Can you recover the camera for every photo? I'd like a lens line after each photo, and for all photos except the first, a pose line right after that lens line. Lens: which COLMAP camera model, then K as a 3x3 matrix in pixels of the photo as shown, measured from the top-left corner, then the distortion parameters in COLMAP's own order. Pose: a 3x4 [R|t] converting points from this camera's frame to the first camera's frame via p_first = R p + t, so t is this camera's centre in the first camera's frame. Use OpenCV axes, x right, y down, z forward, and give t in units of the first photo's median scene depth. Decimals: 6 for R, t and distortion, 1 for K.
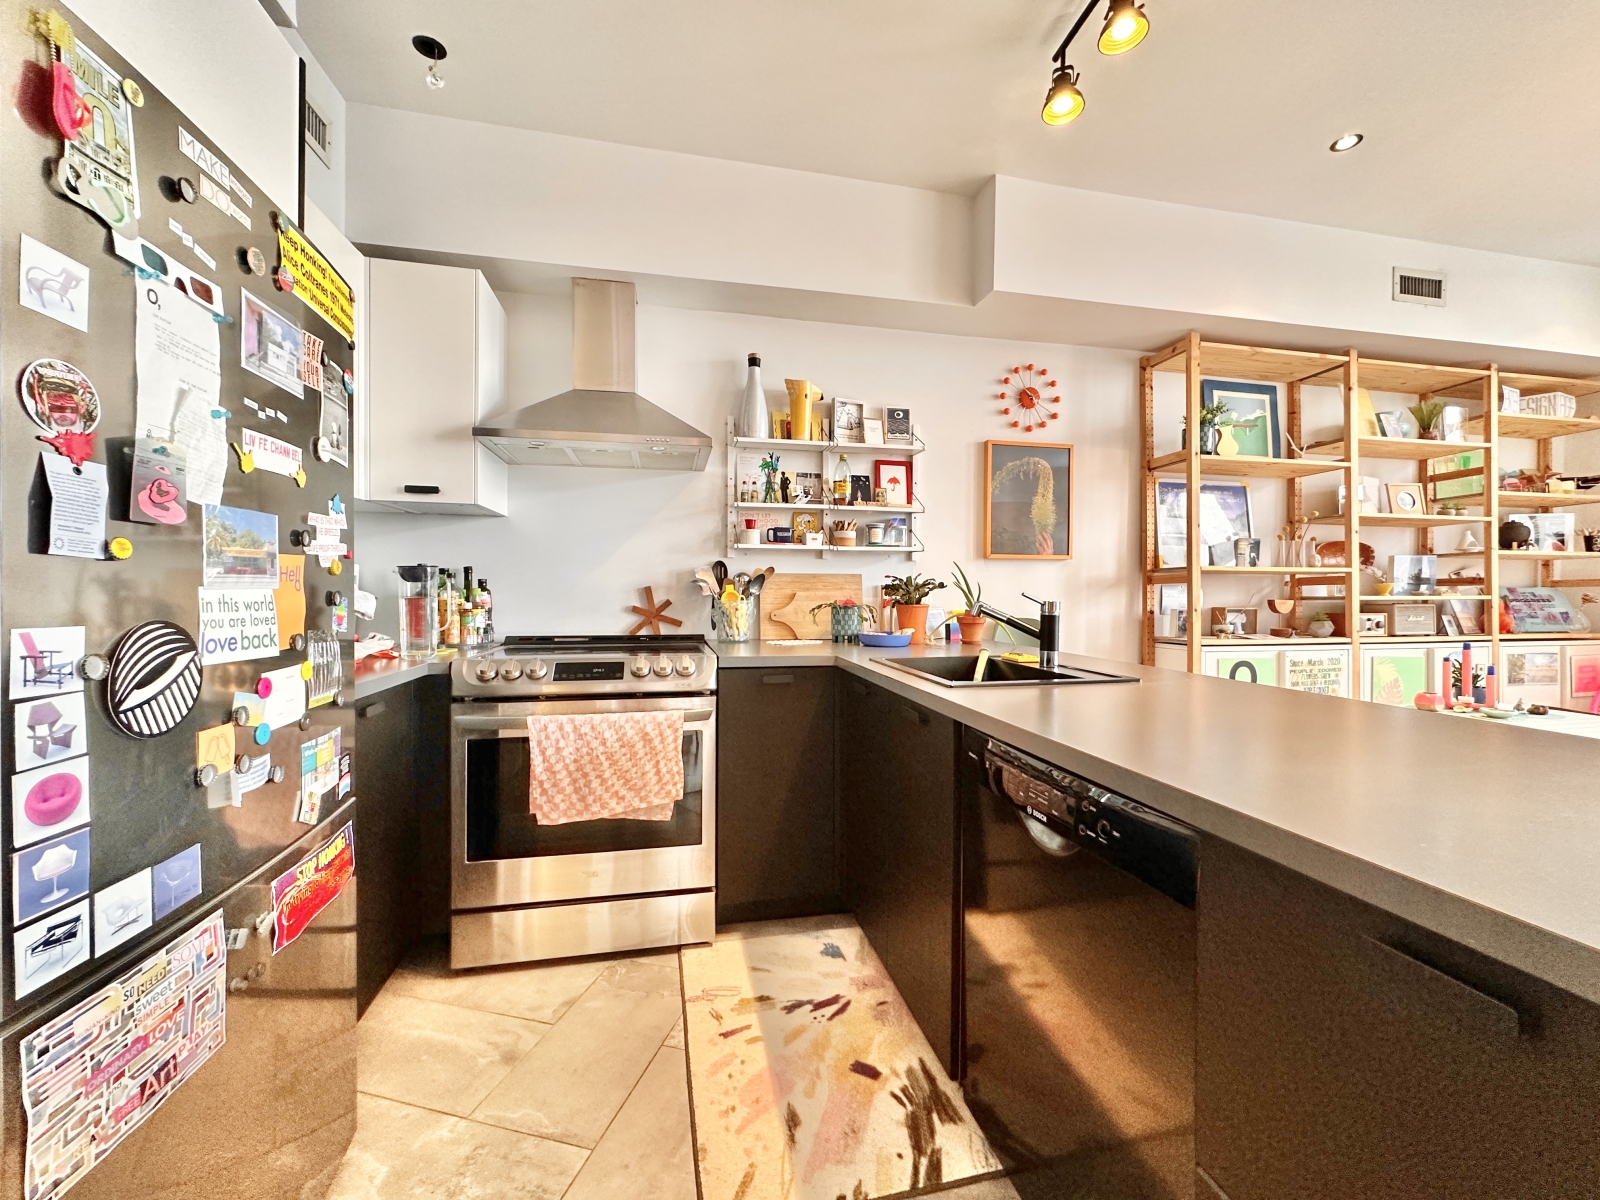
lens RADIAL K [[645.3, 0, 812.2], [0, 645.3, 598.0], [0, 0, 1]] dist [-0.000221, 0.000054]
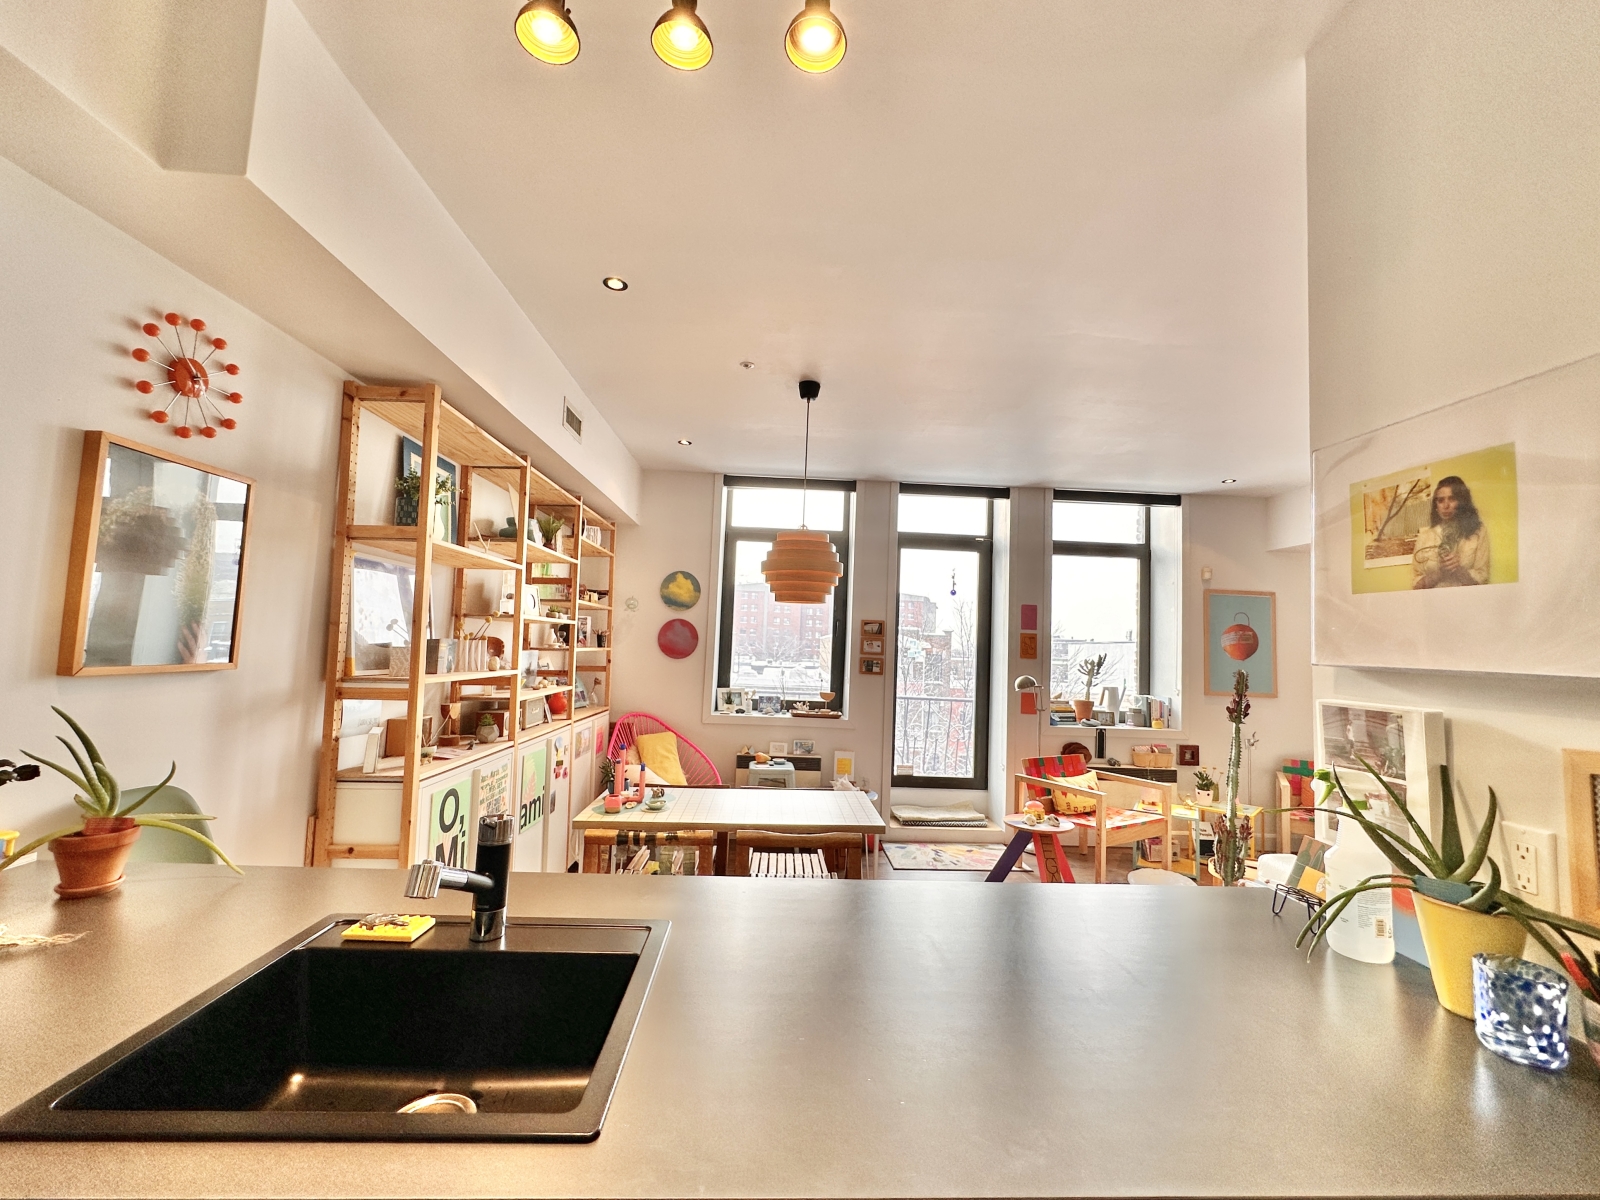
lens RADIAL K [[666.2, 0, 800.0], [0, 666.2, 600.0], [0, 0, 1]] dist [-0.001876, -0.000094]
pose [[0.176852, 0.072152, 0.981589, -0.110945], [-0.028579, 0.997265, -0.068155, -0.094720], [-0.983822, -0.016000, 0.178431, 0.373053]]
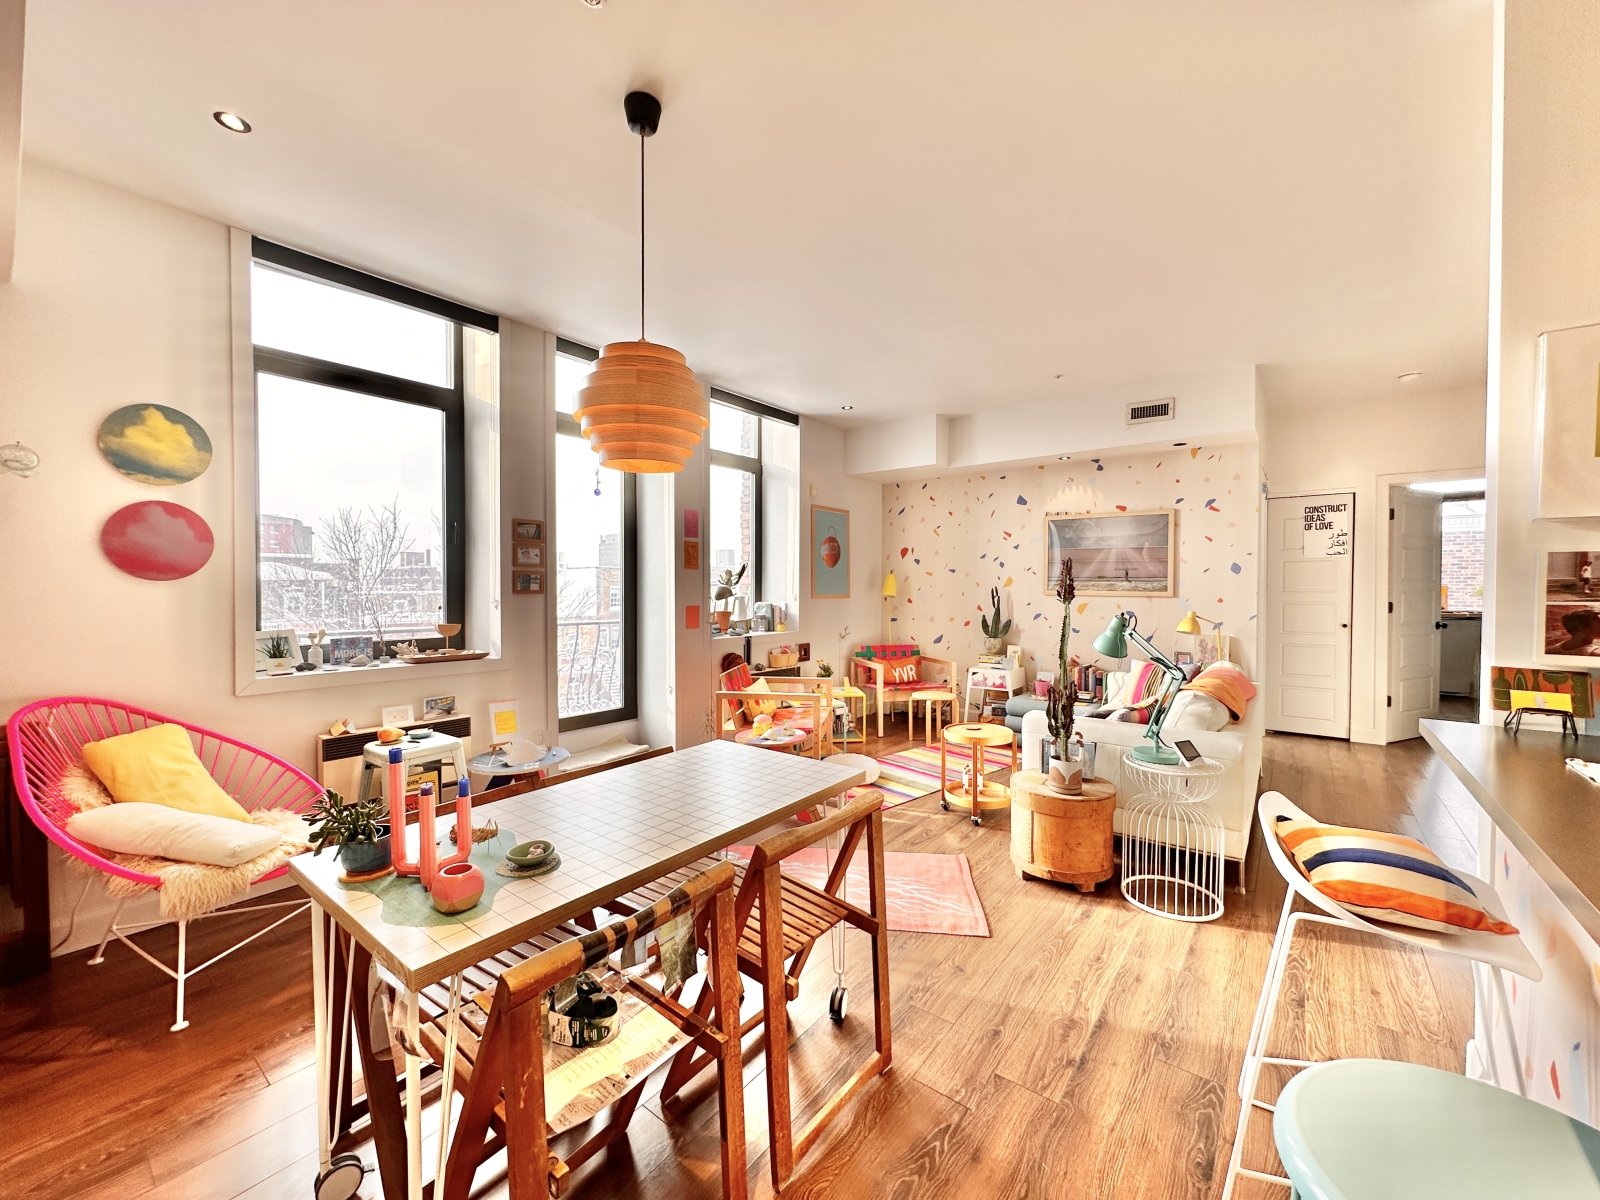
lens RADIAL K [[640.3, 0, 800.0], [0, 640.3, 600.0], [0, 0, 1]] dist [-0.000804, 0.000755]
pose [[-0.628807, -0.021573, 0.777262, 0.334565], [0.003581, 0.999524, 0.030639, -0.050917], [-0.777553, 0.022049, -0.628431, 0.843959]]
